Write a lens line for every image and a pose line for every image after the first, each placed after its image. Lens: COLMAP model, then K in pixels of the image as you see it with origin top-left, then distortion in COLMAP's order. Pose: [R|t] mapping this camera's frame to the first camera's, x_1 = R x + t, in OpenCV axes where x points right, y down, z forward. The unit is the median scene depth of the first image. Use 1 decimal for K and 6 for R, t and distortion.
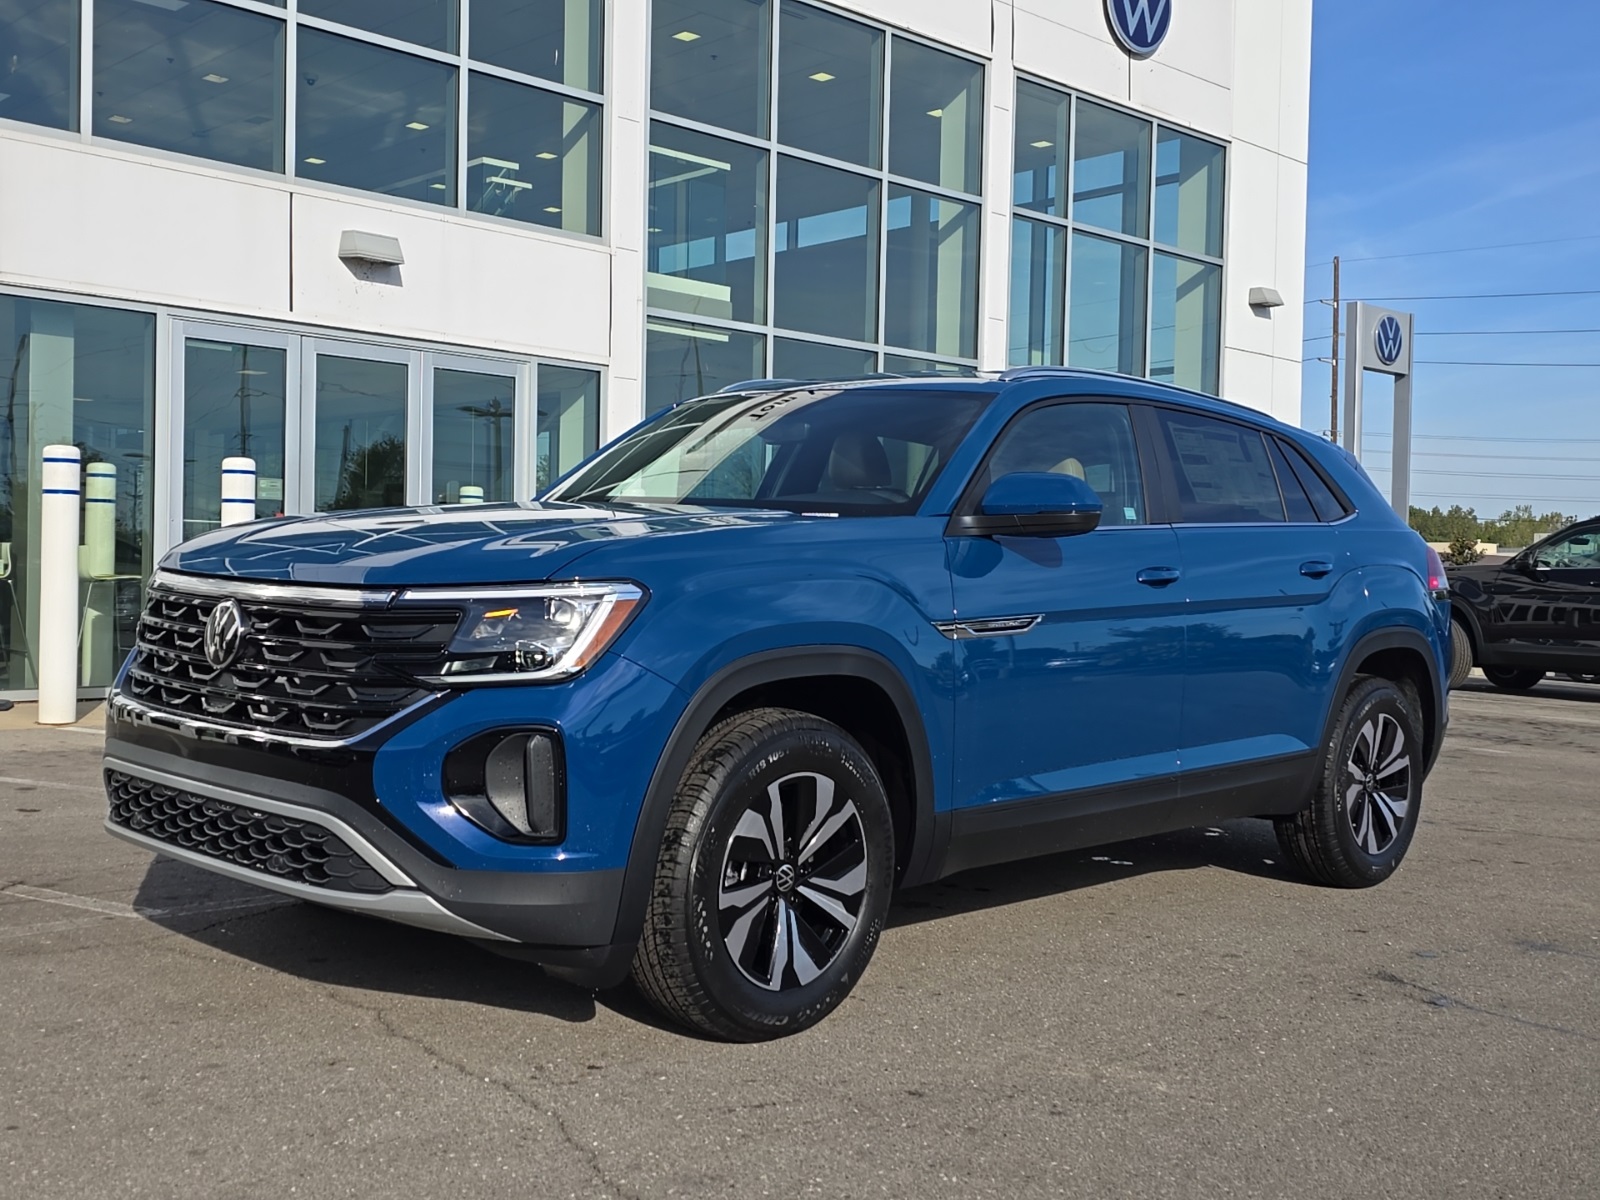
lens RADIAL K [[1635.8, 0, 800.0], [0, 1635.8, 600.0], [0, 0, 1]] dist [0.052182, -0.005375]
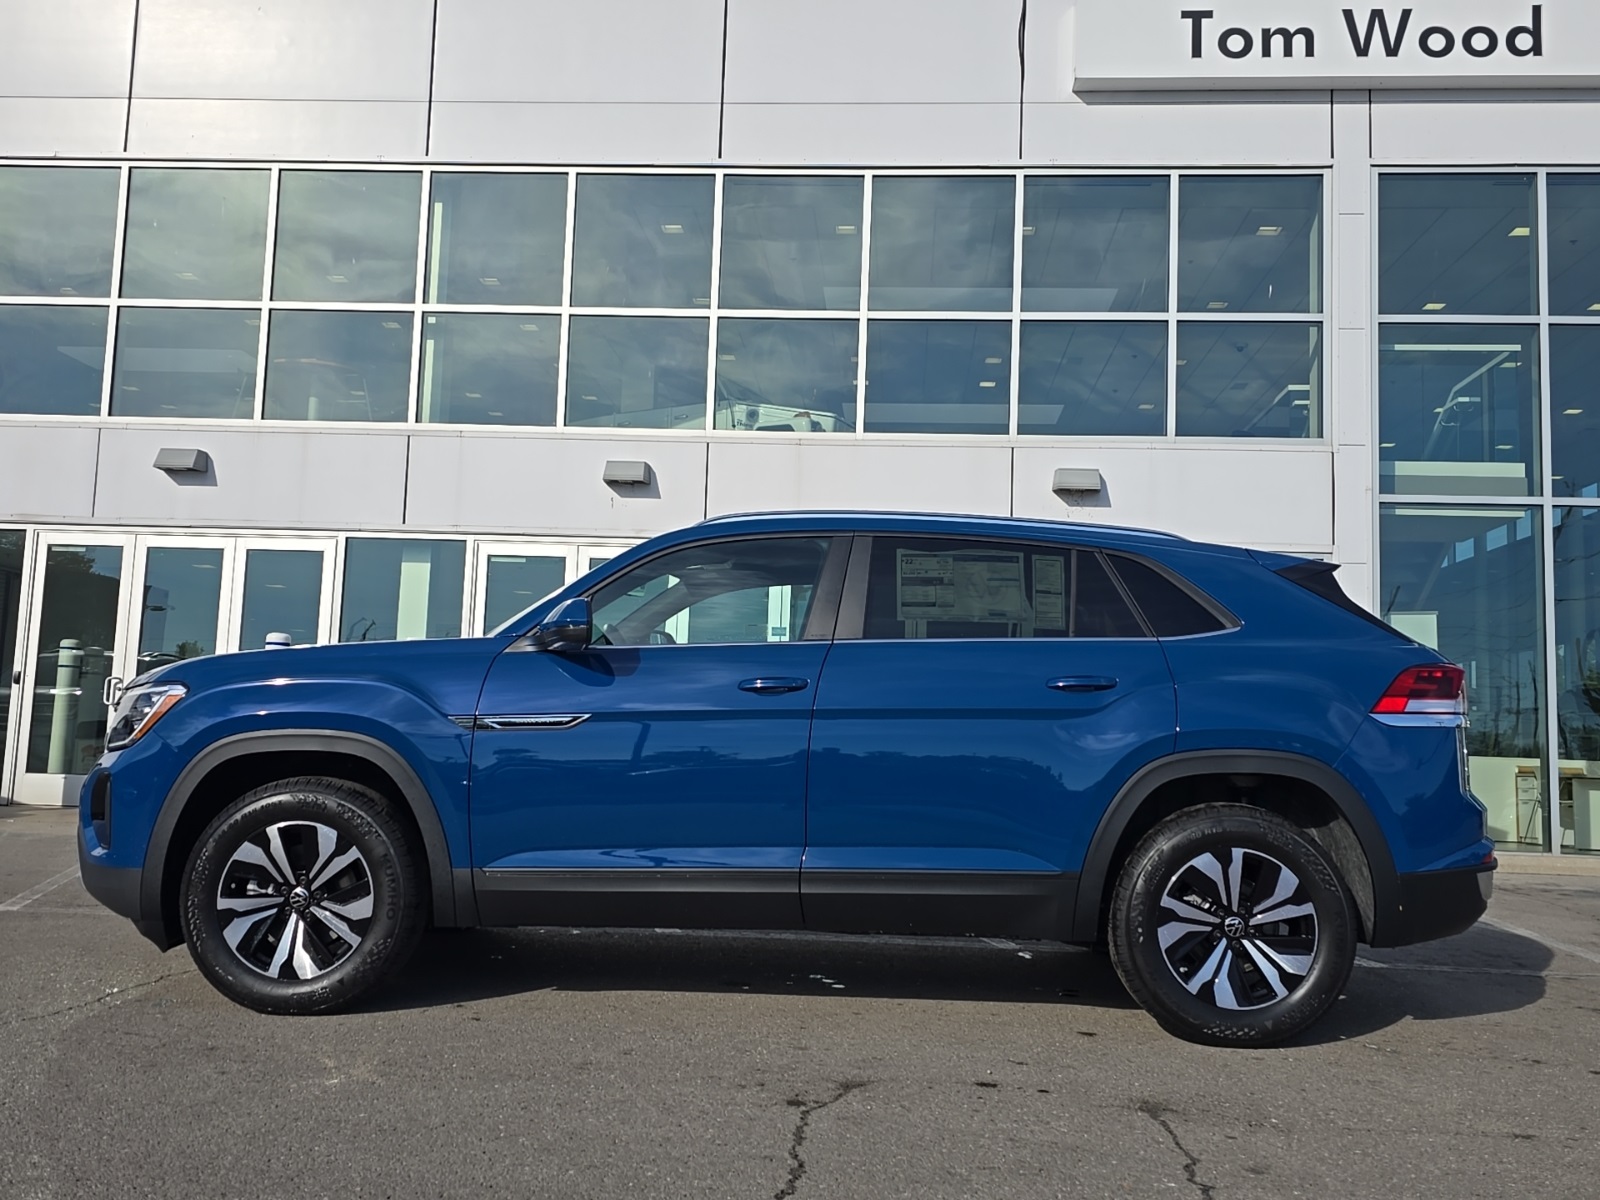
lens RADIAL K [[1401.4, 0, 800.0], [0, 1401.4, 600.0], [0, 0, 1]] dist [0.044604, -0.009034]
pose [[0.697087, -0.076236, -0.712922, 1.122886], [-0.024326, 0.991244, -0.129783, 0.061081], [0.716574, 0.107813, 0.689129, 0.431300]]
